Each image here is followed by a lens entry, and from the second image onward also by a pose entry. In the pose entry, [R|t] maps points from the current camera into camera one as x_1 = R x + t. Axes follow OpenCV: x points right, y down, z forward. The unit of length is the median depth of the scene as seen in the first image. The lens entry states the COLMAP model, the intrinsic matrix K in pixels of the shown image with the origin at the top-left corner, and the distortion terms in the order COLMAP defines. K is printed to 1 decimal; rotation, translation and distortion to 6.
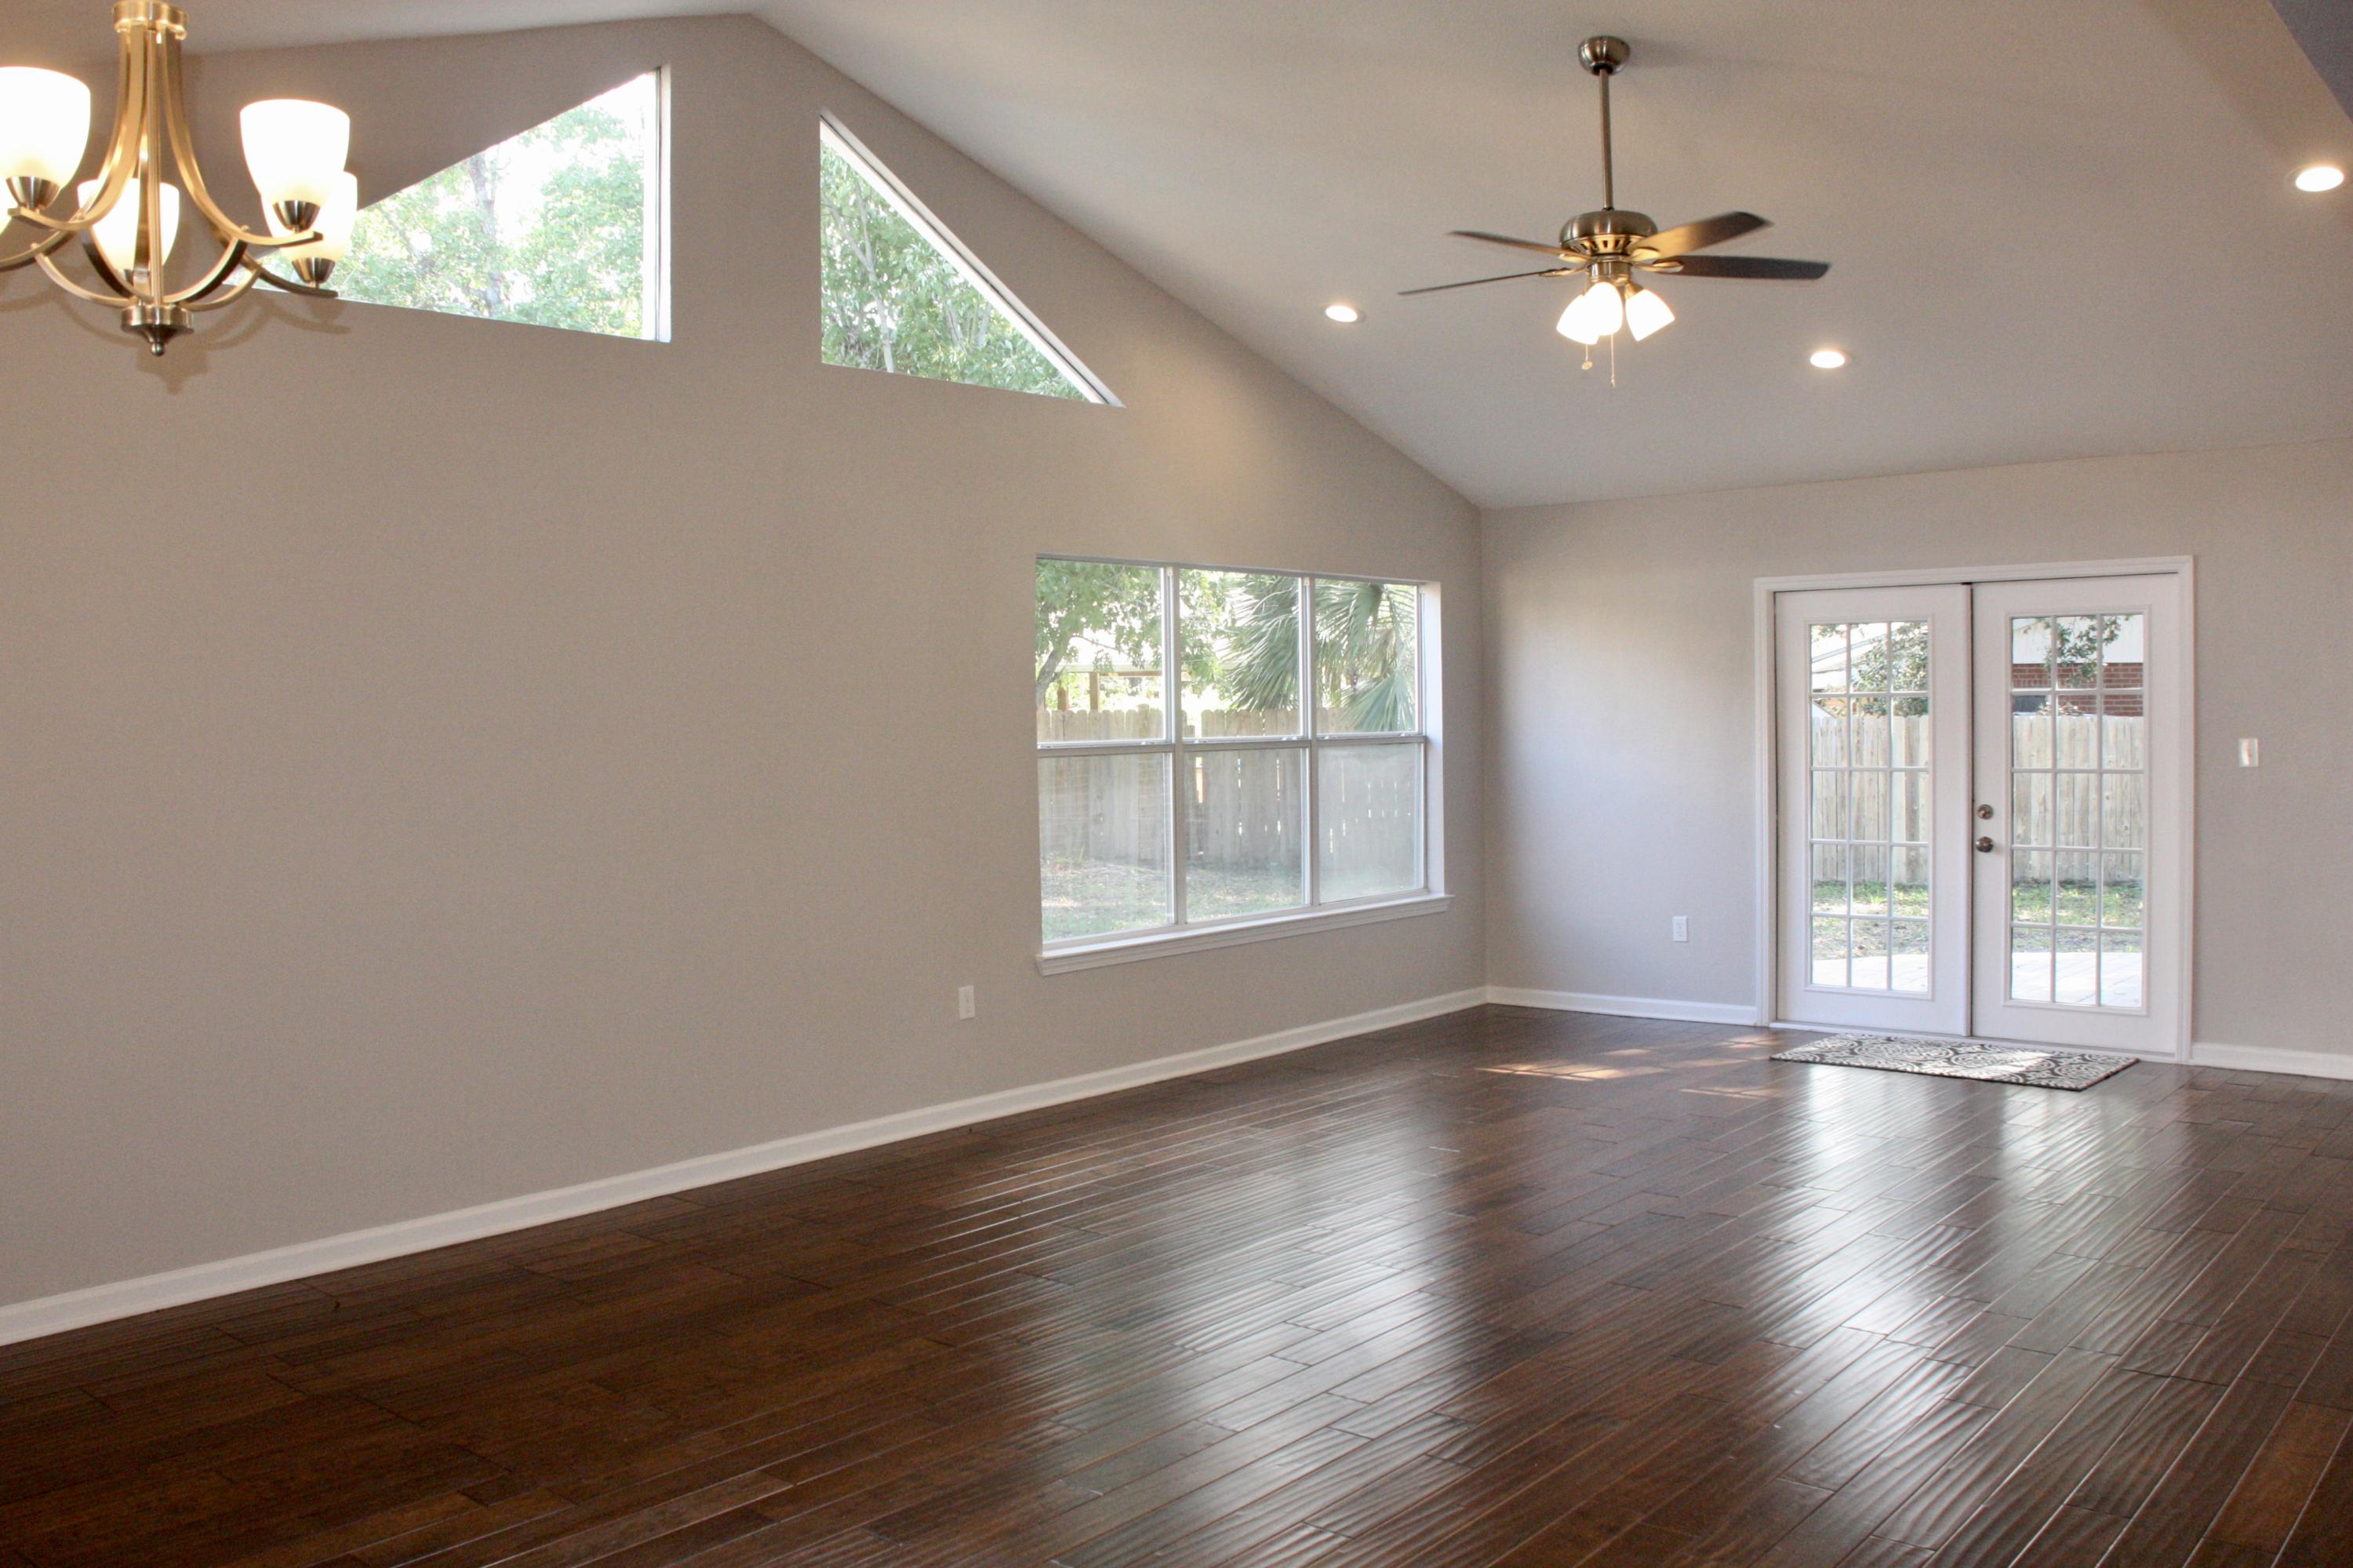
lens RADIAL K [[2095.2, 0, 1186.3], [0, 2095.2, 784.0], [0, 0, 1]] dist [0.001959, 0.000546]
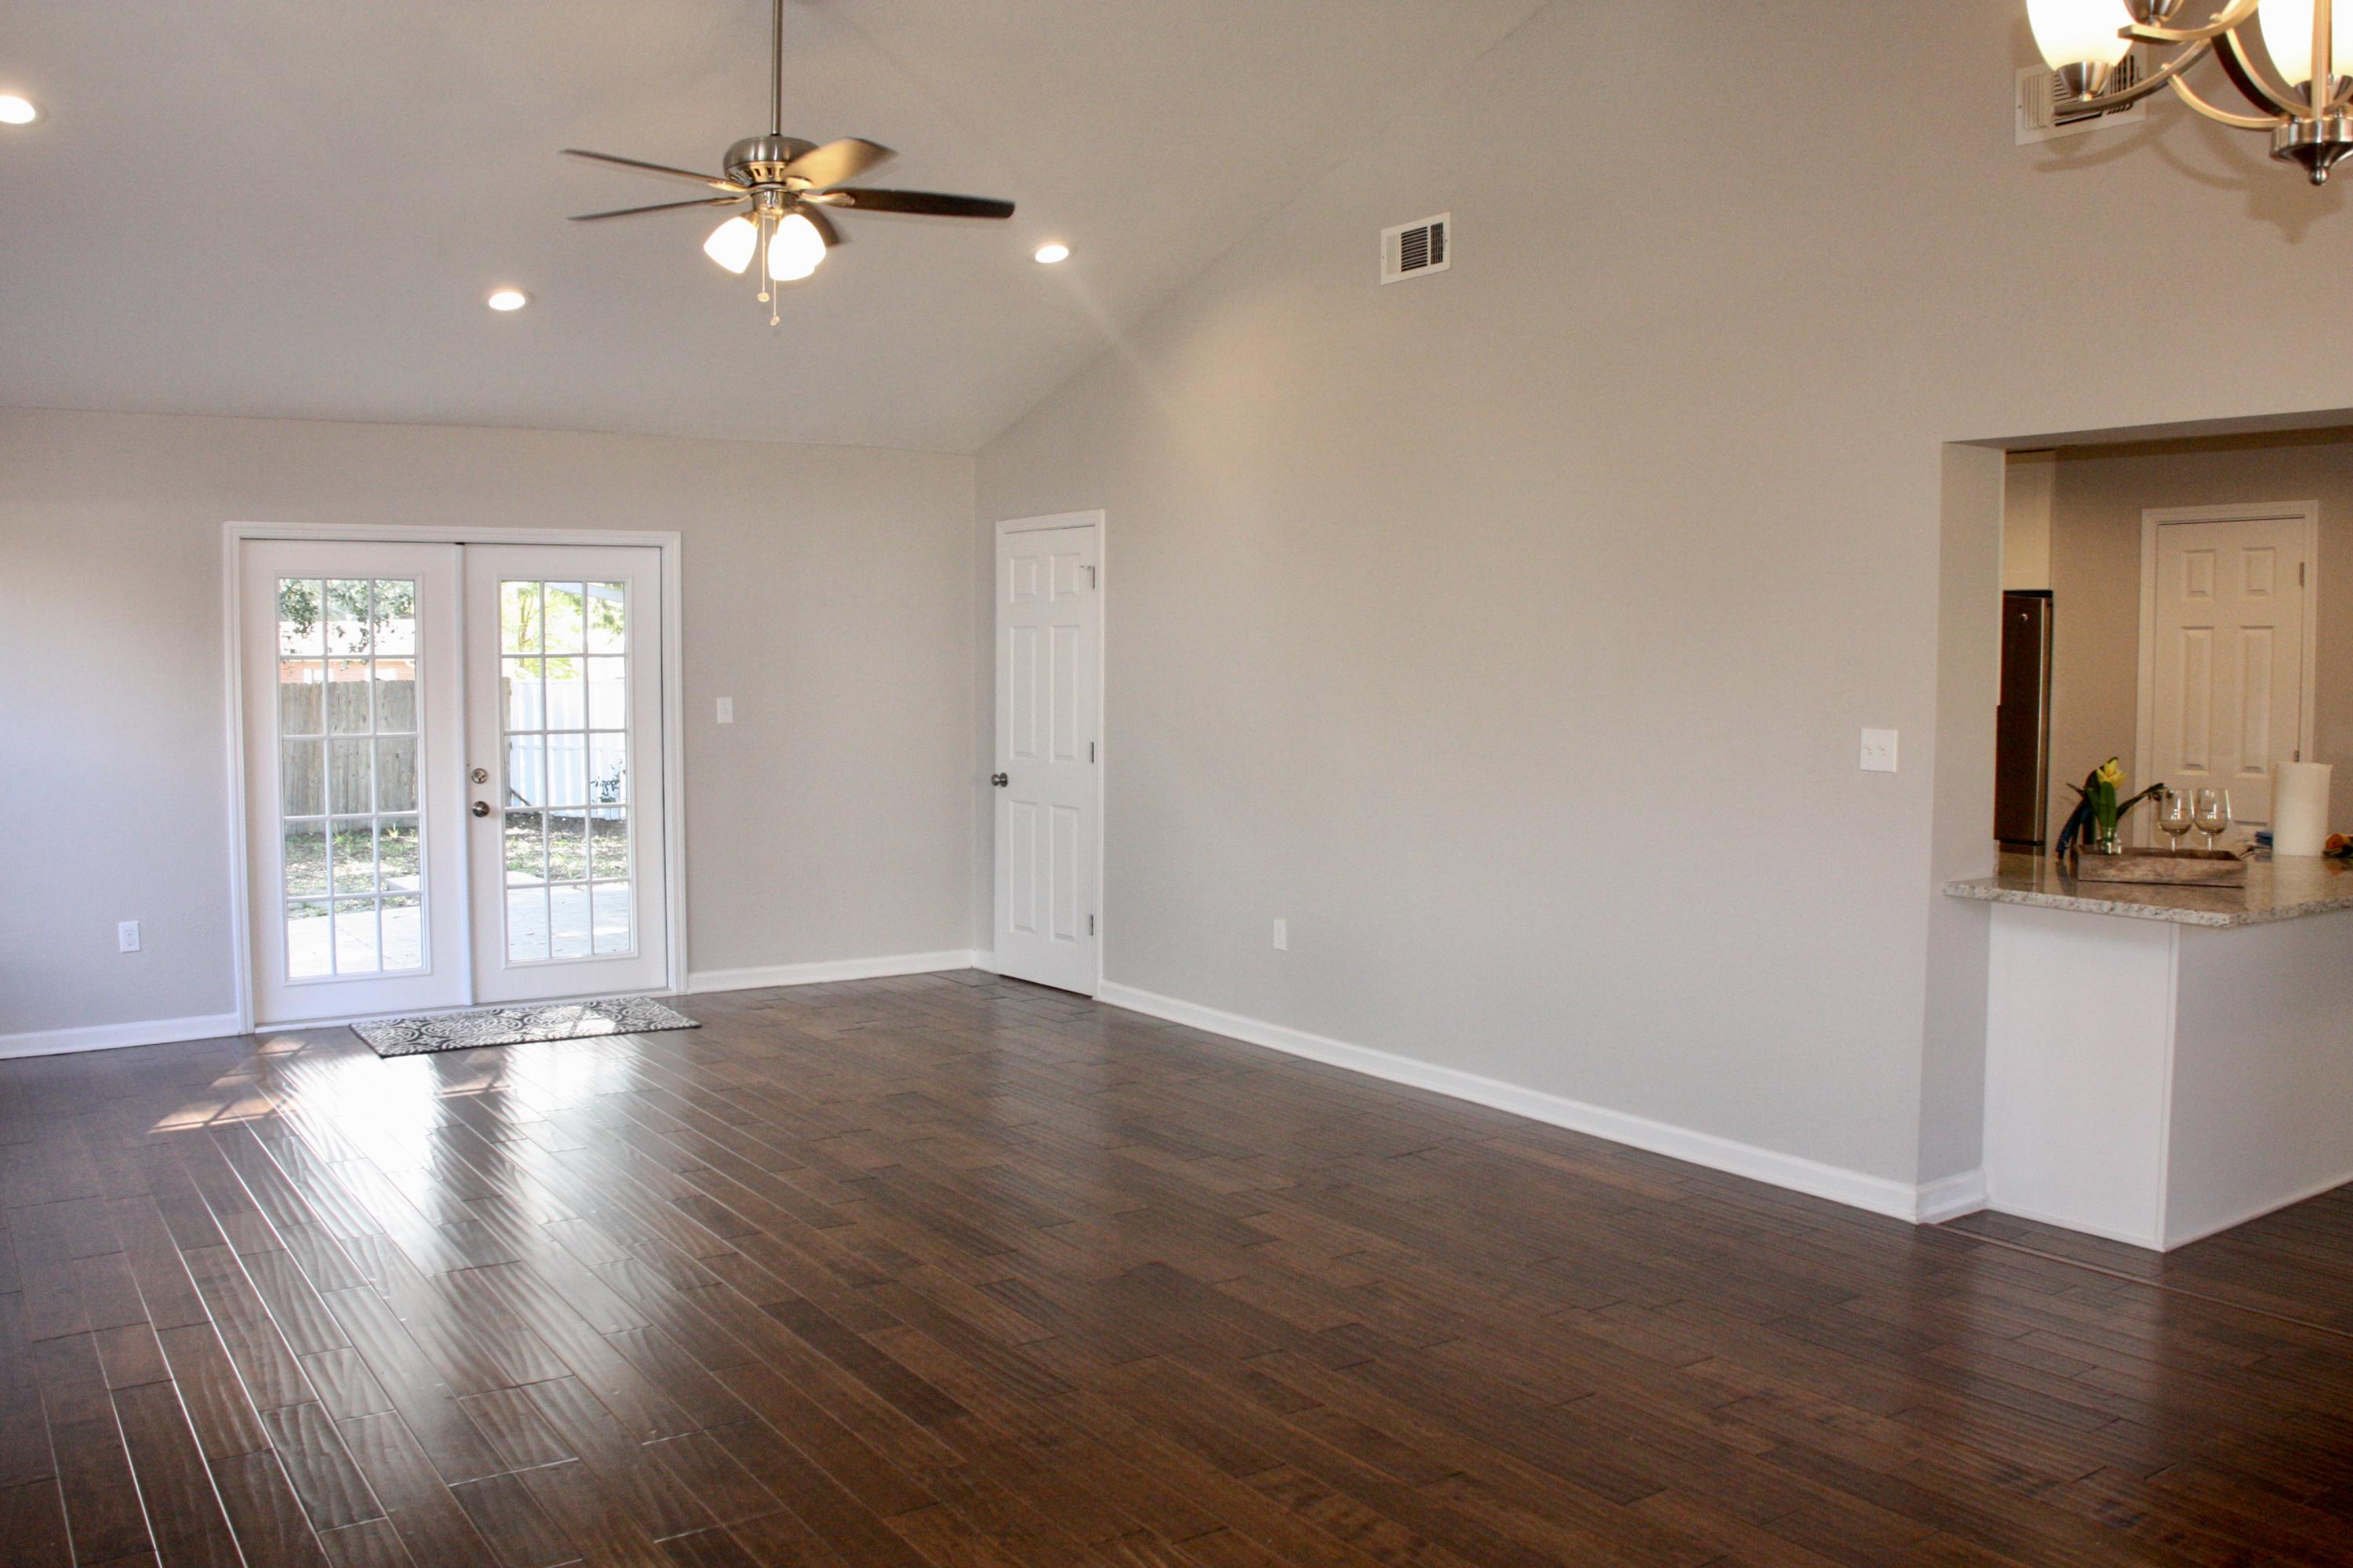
lens RADIAL K [[2095.2, 0, 1186.3], [0, 2095.2, 784.0], [0, 0, 1]] dist [0.001959, 0.000546]
pose [[0.347279, -0.046685, 0.936599, -0.432706], [0.037676, 0.998648, 0.035808, -0.005811], [-0.937005, 0.022852, 0.348569, 0.346161]]
